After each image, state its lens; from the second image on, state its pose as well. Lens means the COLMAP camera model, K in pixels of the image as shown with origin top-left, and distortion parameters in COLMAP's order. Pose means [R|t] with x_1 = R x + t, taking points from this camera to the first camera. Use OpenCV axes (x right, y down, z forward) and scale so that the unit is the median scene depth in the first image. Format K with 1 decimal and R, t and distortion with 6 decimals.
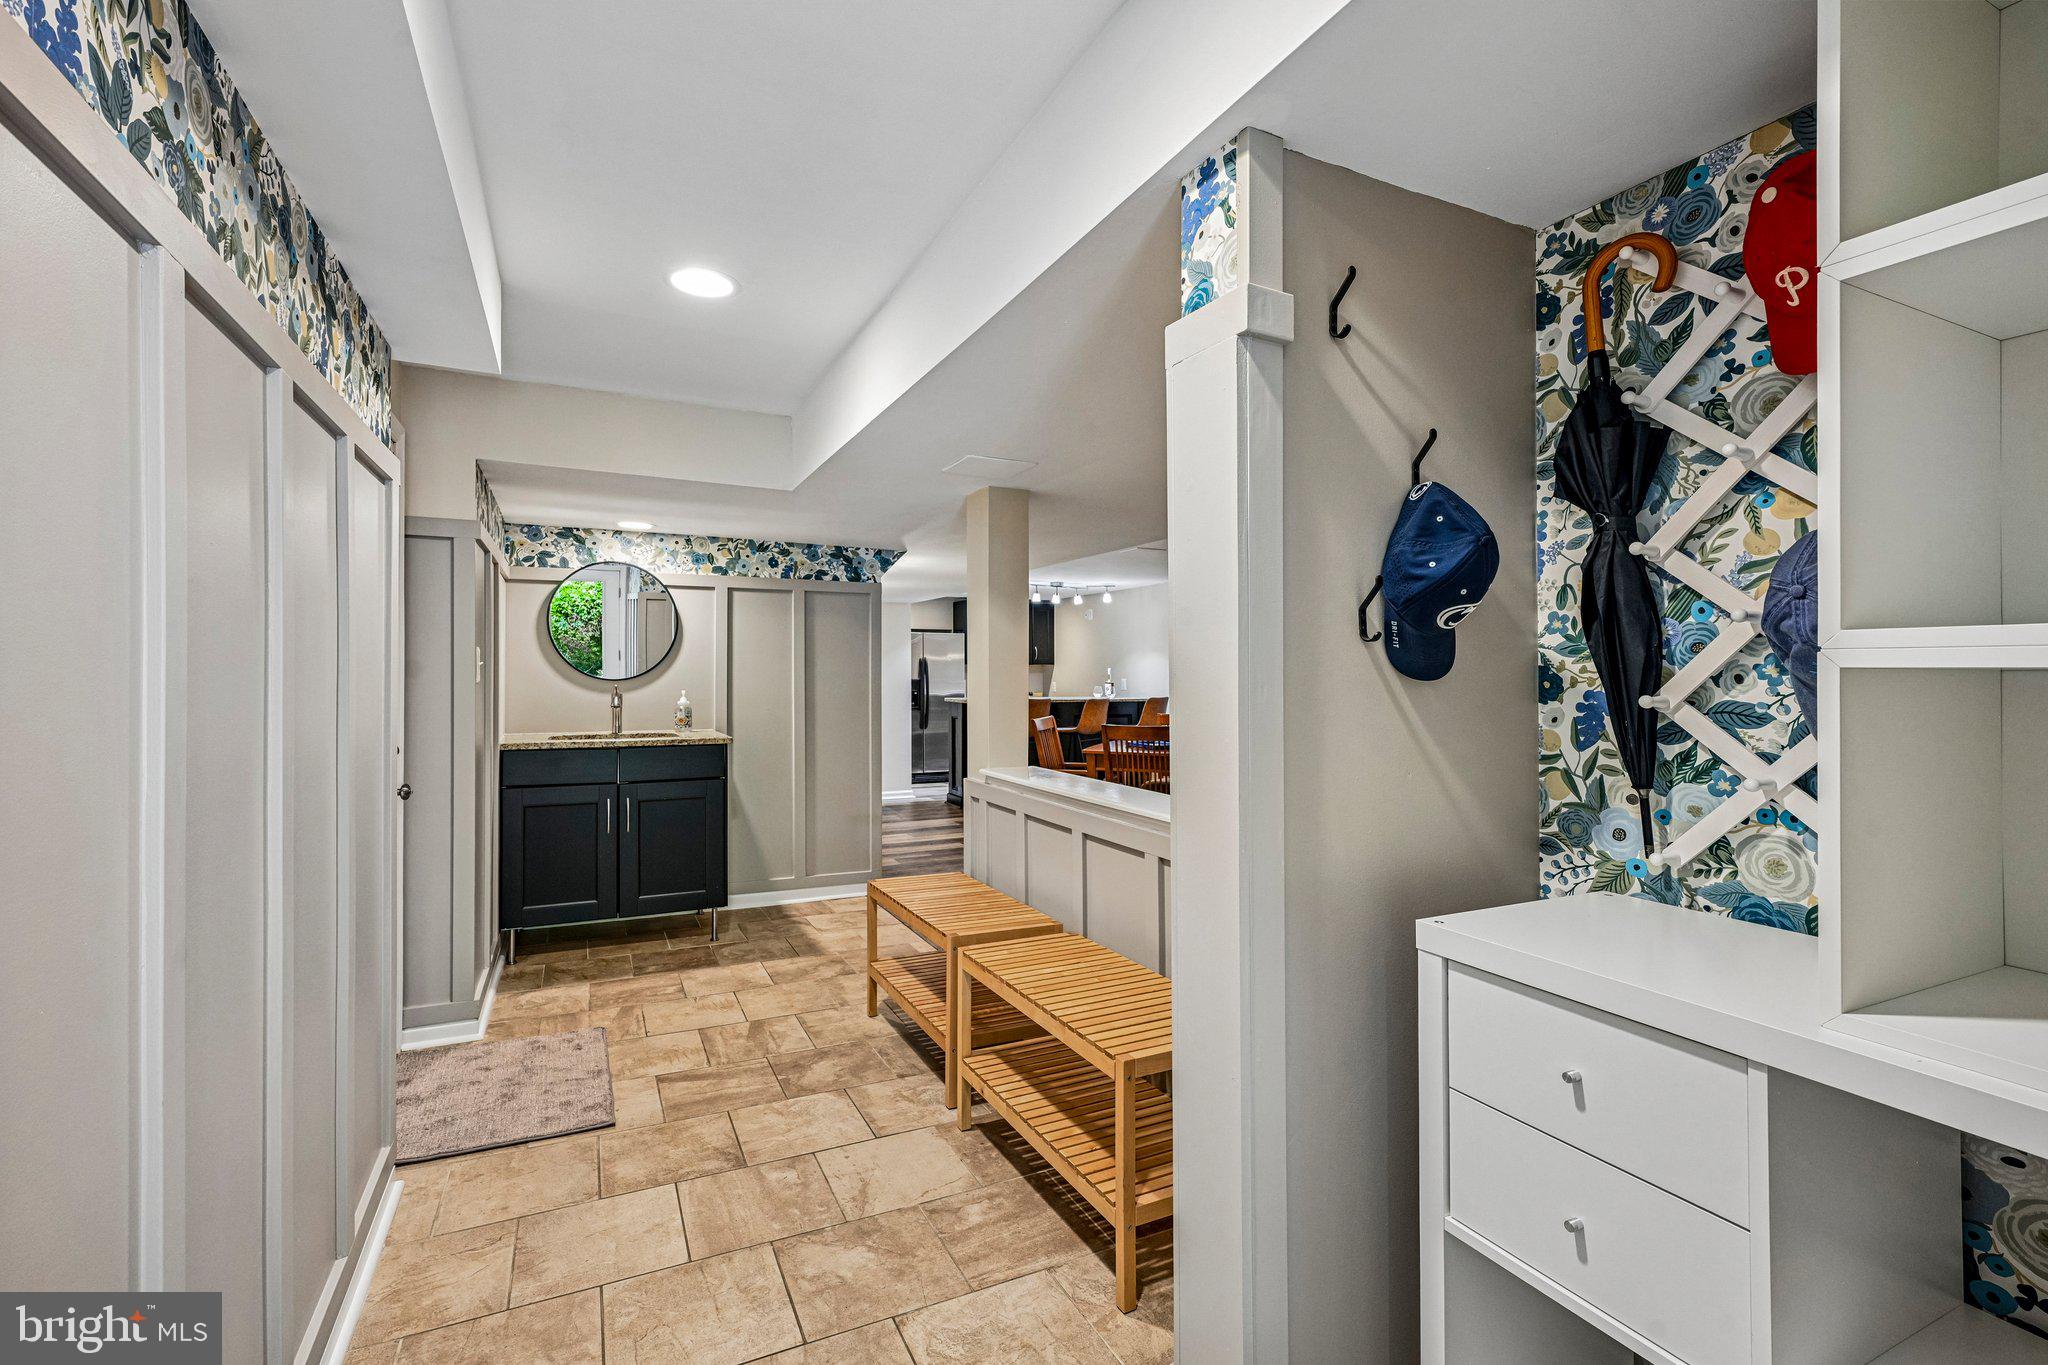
lens RADIAL K [[921.7, 0, 1035.5], [0, 921.7, 678.9], [0, 0, 1]] dist [-0.000976, 0.000172]
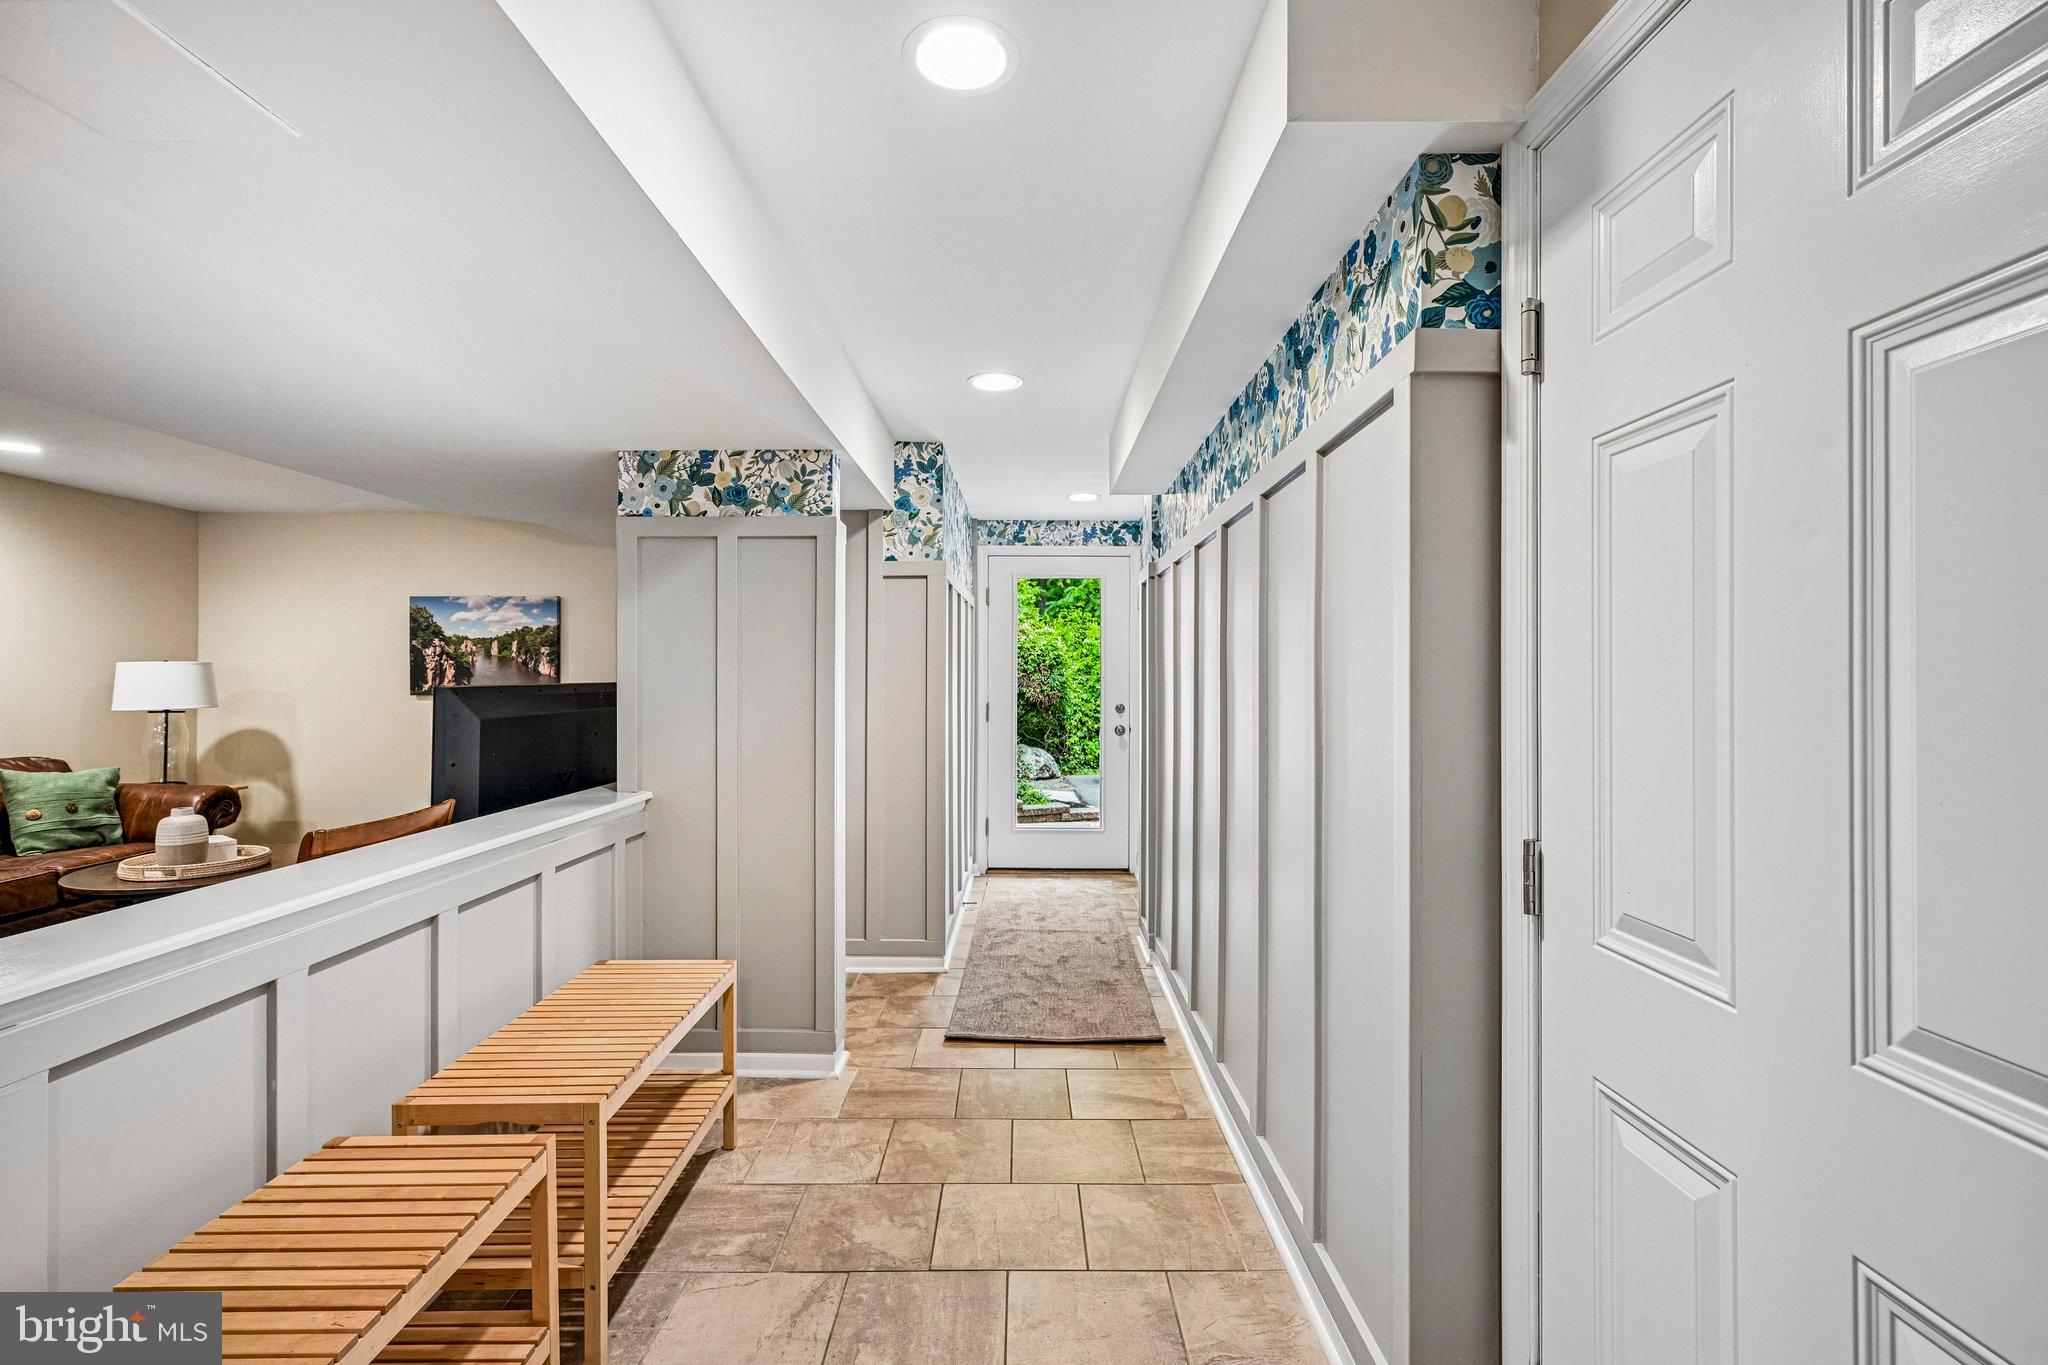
lens RADIAL K [[921.7, 0, 1035.5], [0, 921.7, 678.9], [0, 0, 1]] dist [-0.000976, 0.000172]
pose [[-0.902045, -0.004091, 0.431622, -0.765913], [-0.006089, 0.999976, -0.003246, -0.007320], [-0.431598, -0.005556, -0.902049, 1.745382]]
